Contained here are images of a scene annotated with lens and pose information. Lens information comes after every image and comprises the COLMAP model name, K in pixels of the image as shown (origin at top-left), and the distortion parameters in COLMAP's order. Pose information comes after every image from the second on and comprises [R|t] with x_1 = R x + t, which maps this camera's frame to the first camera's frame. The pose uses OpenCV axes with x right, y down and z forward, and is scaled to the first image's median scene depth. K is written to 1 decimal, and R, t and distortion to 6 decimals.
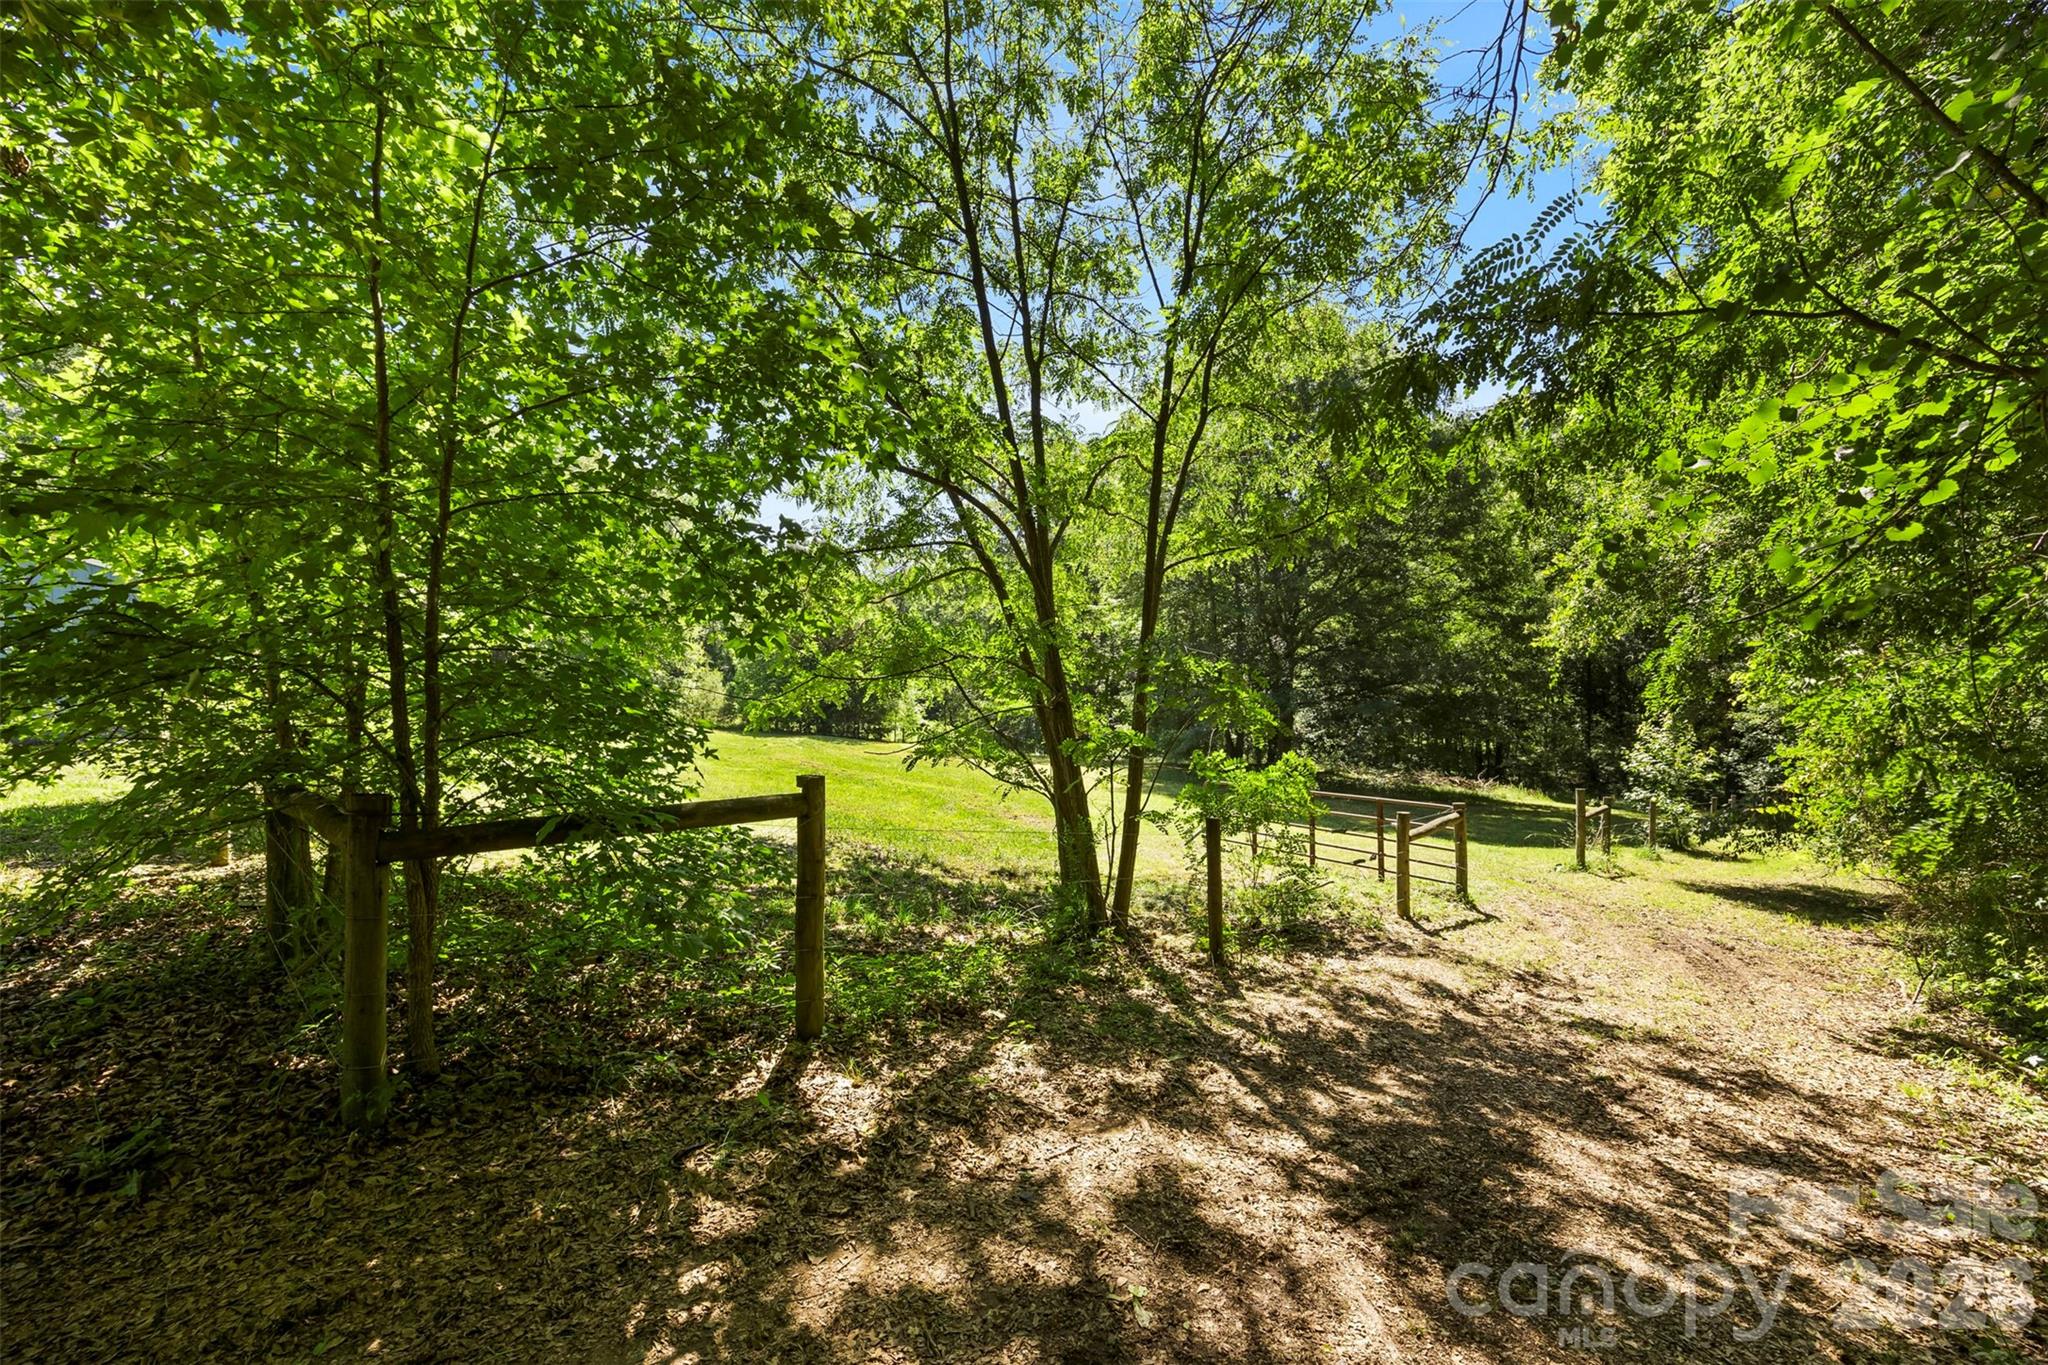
lens RADIAL K [[797.0, 0, 1034.3], [0, 797.0, 679.5], [0, 0, 1]] dist [-0.008014, 0.001438]
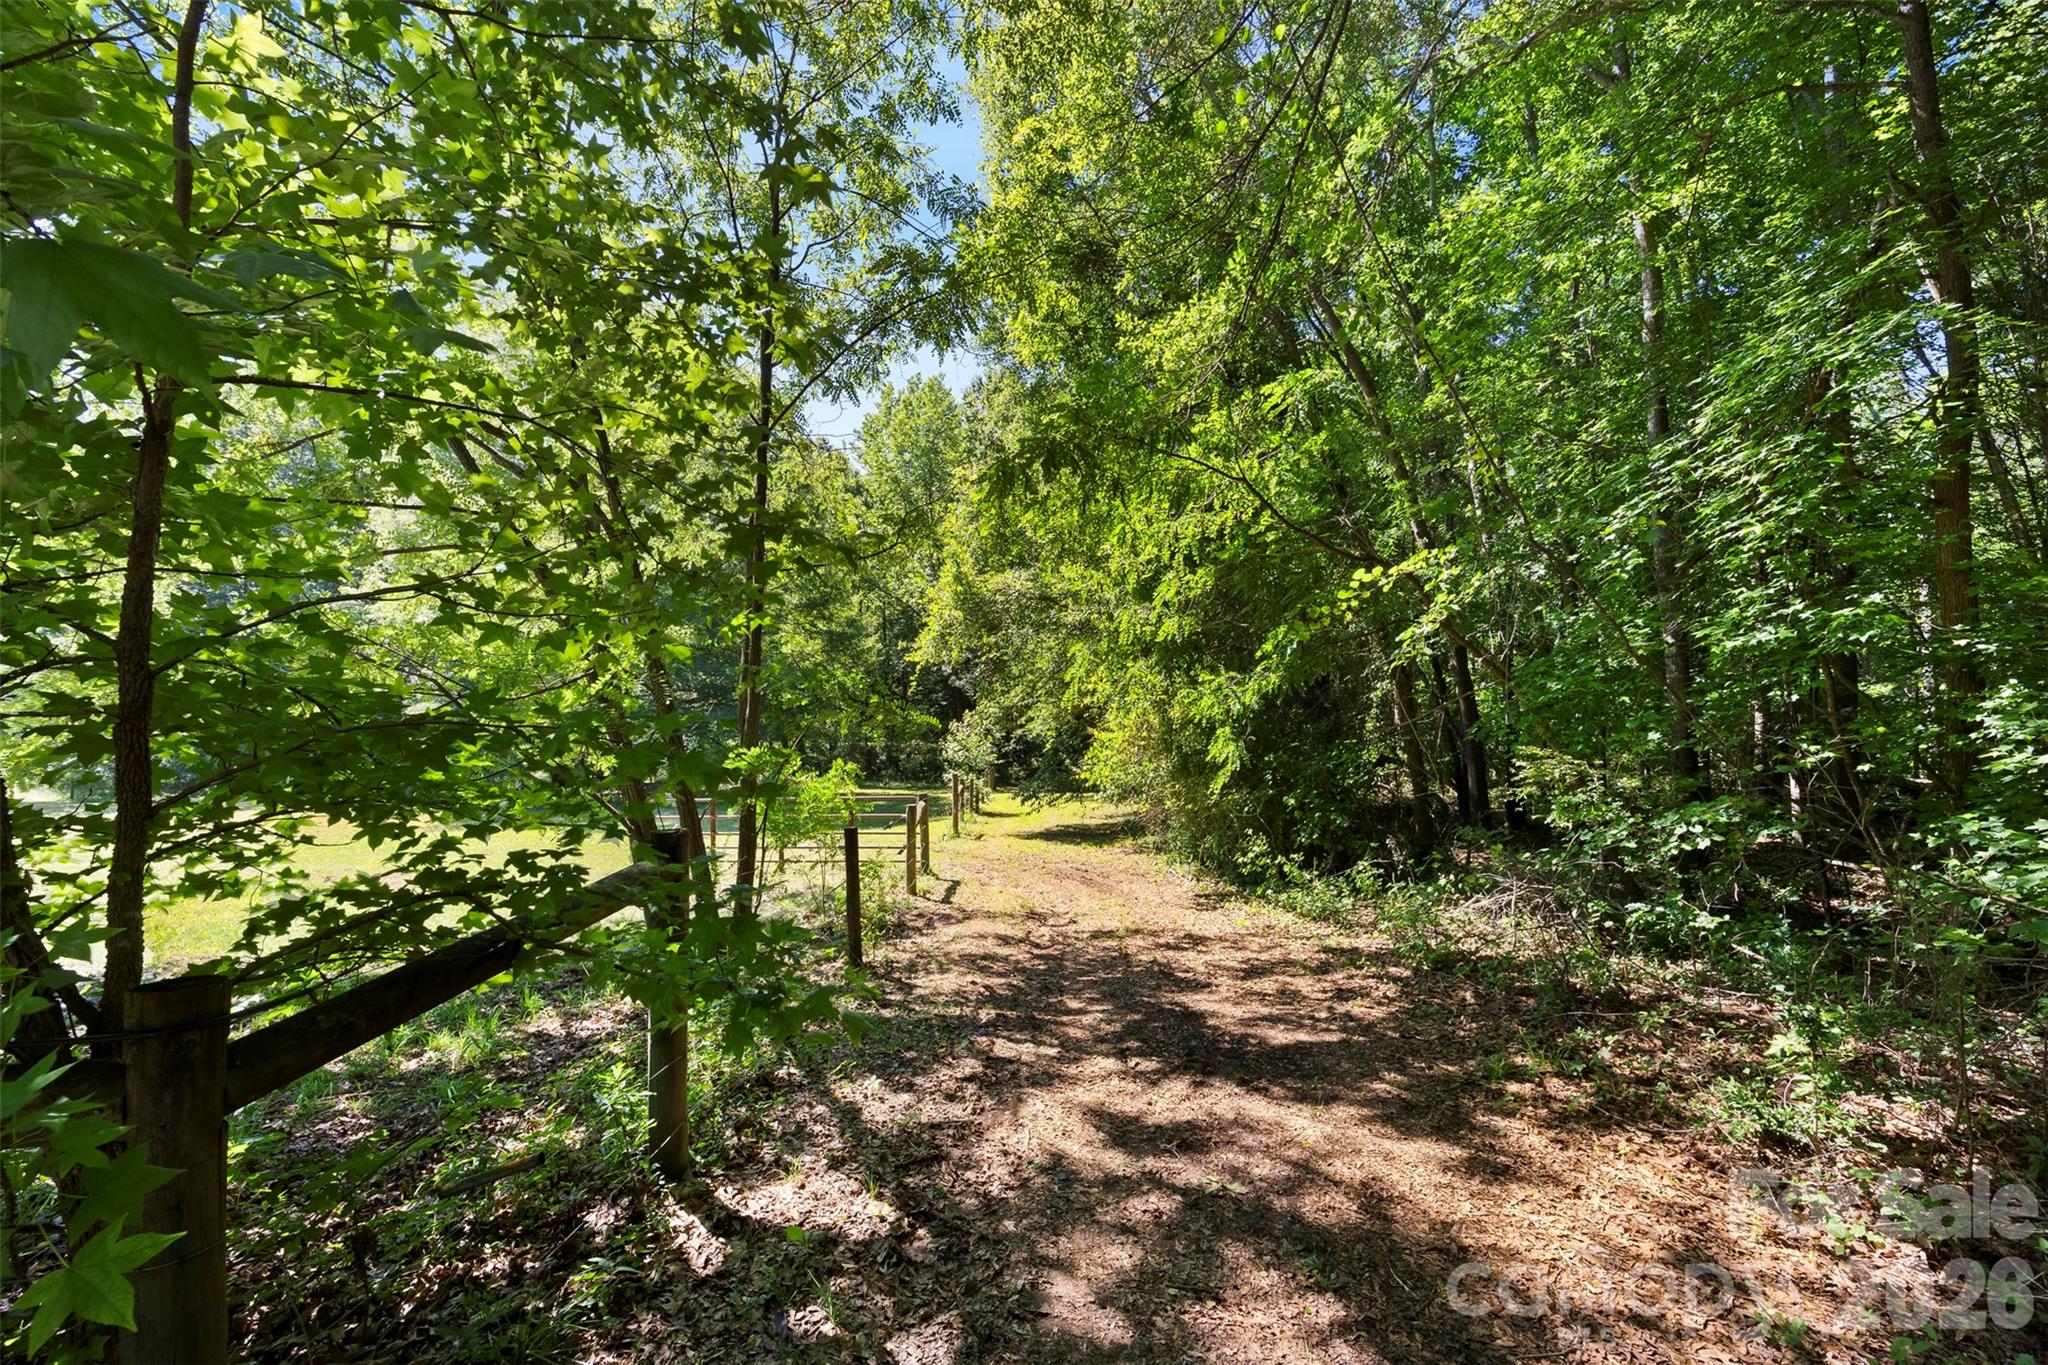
lens RADIAL K [[797.0, 0, 1037.4], [0, 797.0, 681.6], [0, 0, 1]] dist [-0.008014, 0.001438]
pose [[0.637010, 0.002029, 0.770853, -0.700814], [0.001646, 0.999991, -0.003992, -0.010872], [-0.770854, 0.003812, 0.637001, 0.278189]]
